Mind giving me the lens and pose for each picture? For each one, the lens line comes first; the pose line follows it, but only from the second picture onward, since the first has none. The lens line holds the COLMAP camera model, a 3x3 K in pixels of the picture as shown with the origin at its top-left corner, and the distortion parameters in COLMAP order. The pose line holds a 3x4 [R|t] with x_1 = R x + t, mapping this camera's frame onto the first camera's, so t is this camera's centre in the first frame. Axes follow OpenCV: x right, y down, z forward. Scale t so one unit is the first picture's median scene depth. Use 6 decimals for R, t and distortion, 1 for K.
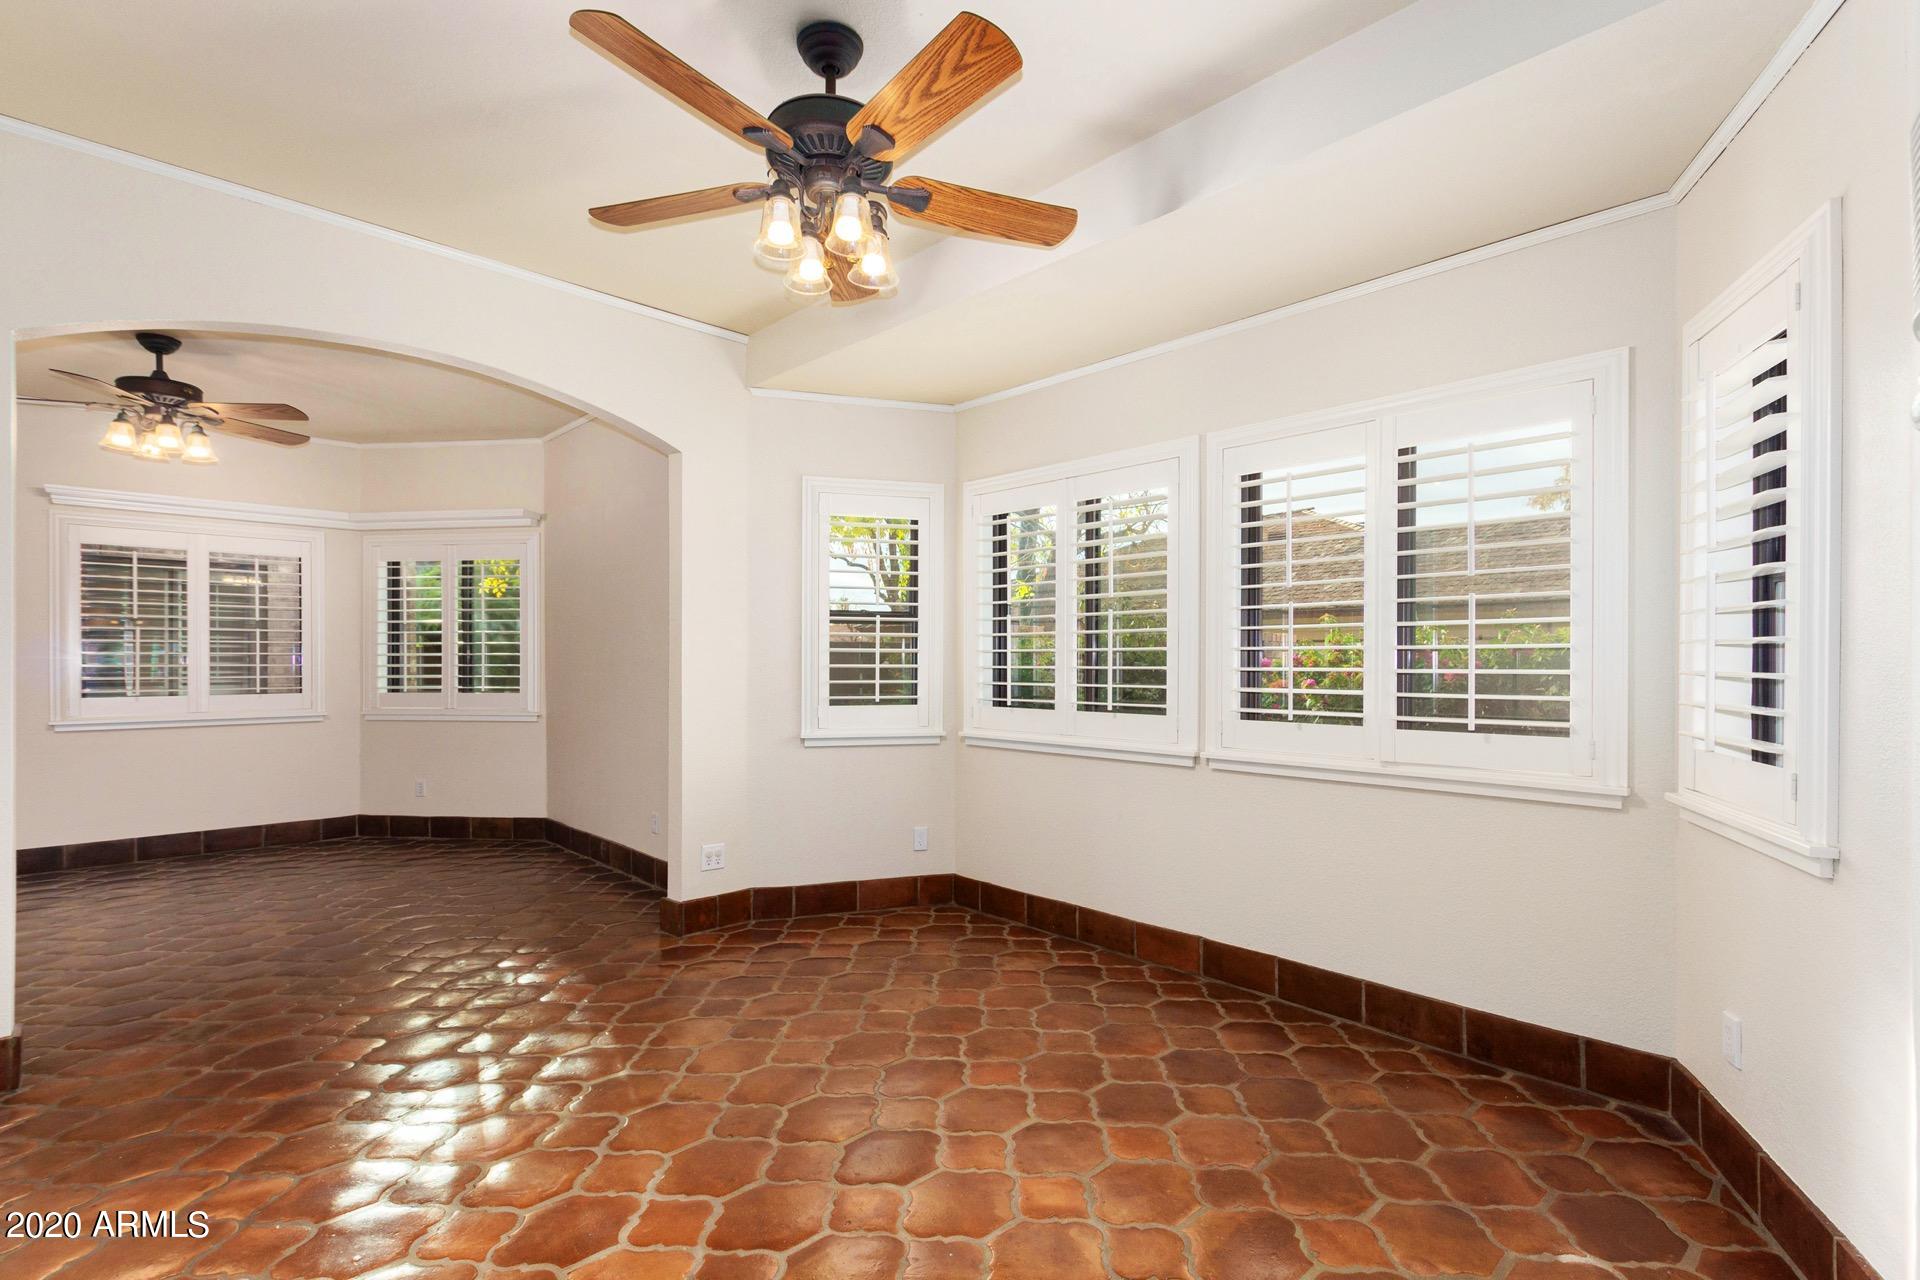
lens RADIAL K [[871.3, 0, 967.1], [0, 871.3, 660.7], [0, 0, 1]] dist [0.000159, -0.000092]
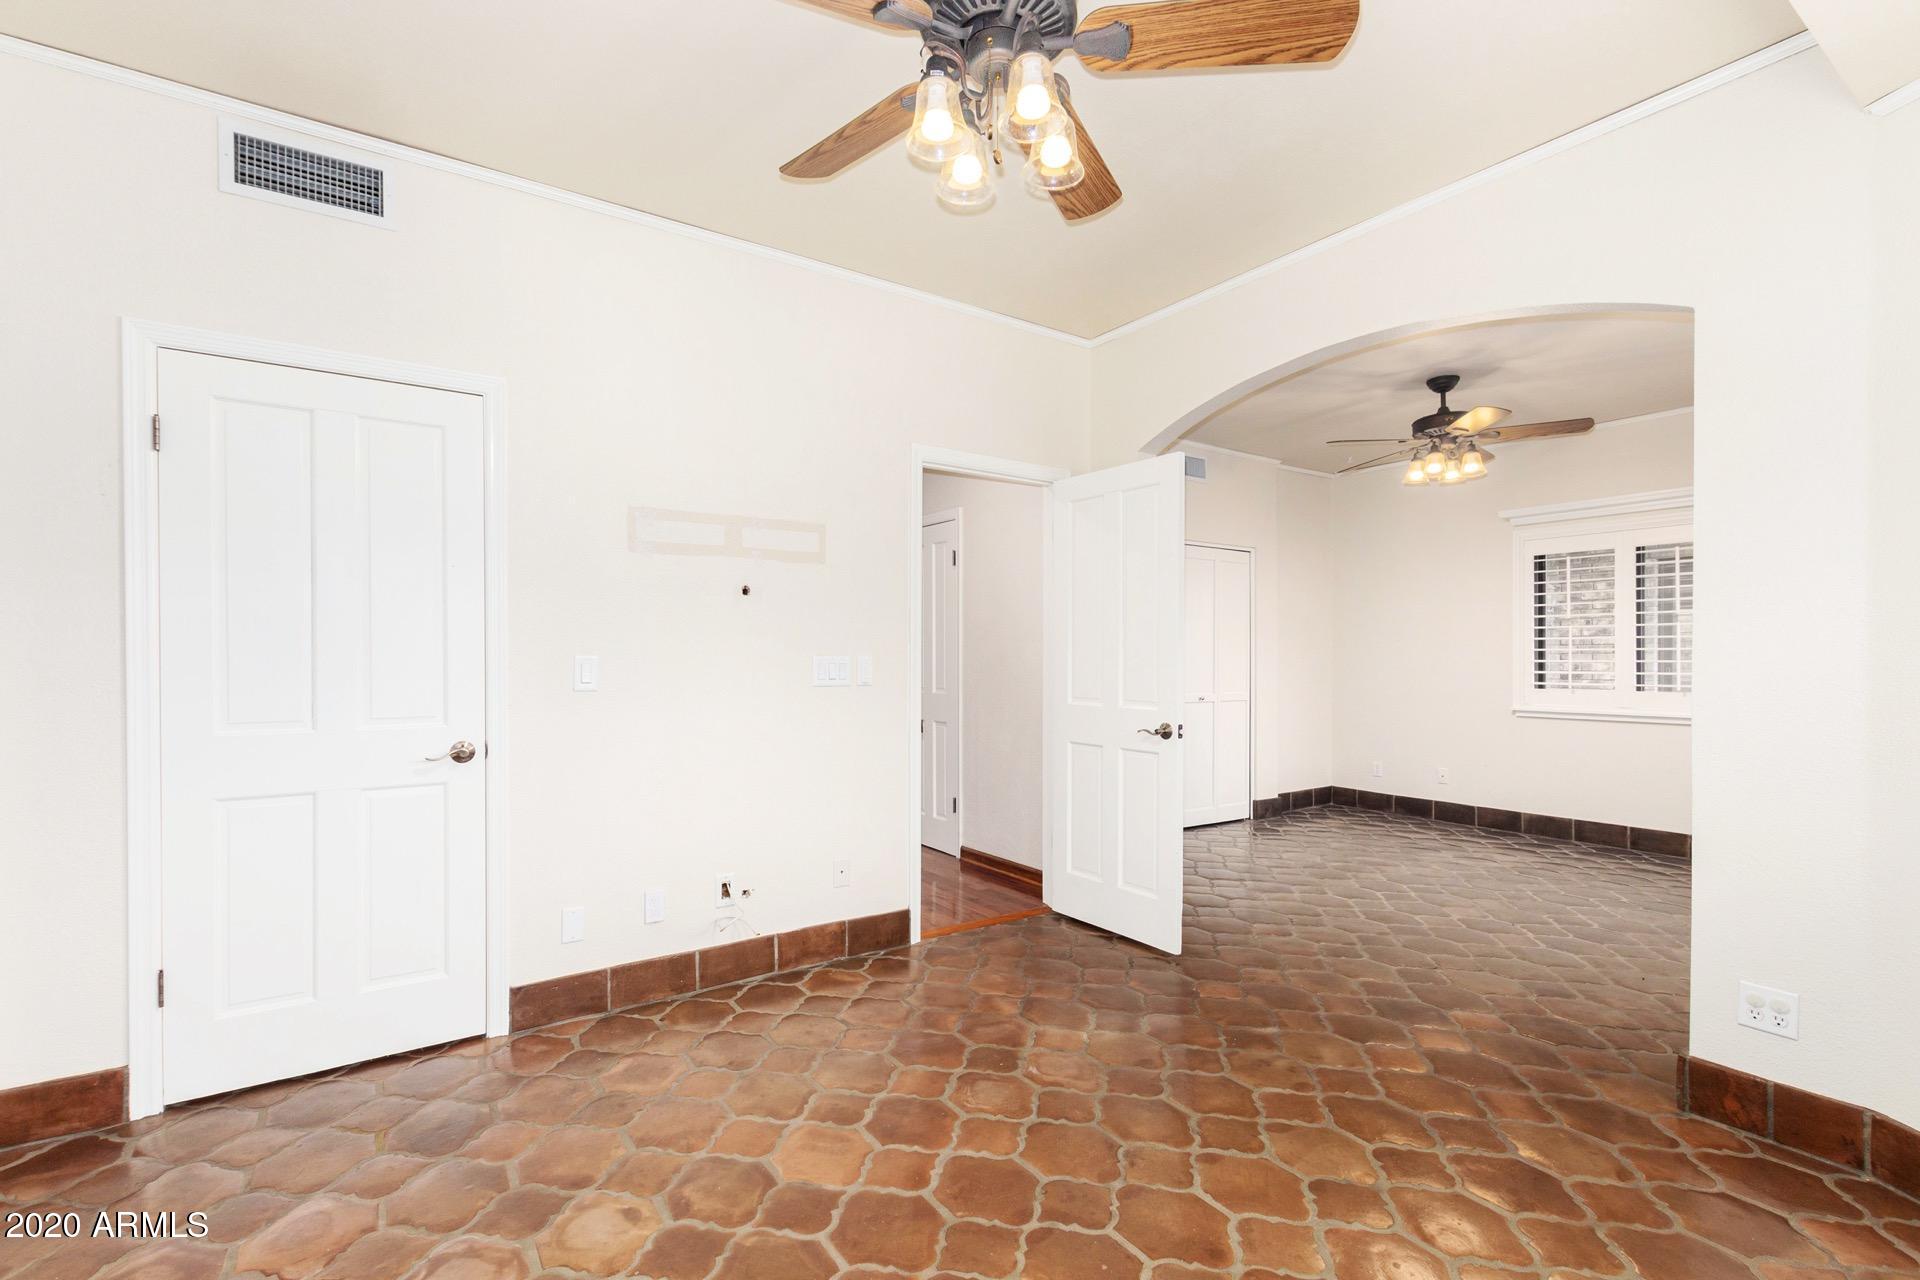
lens RADIAL K [[871.3, 0, 967.1], [0, 871.3, 660.7], [0, 0, 1]] dist [0.000159, -0.000092]
pose [[-0.161247, 0.005455, -0.986899, 0.332946], [-0.001980, 0.999981, 0.005851, 0.000559], [0.986912, 0.002897, -0.161233, 0.577890]]
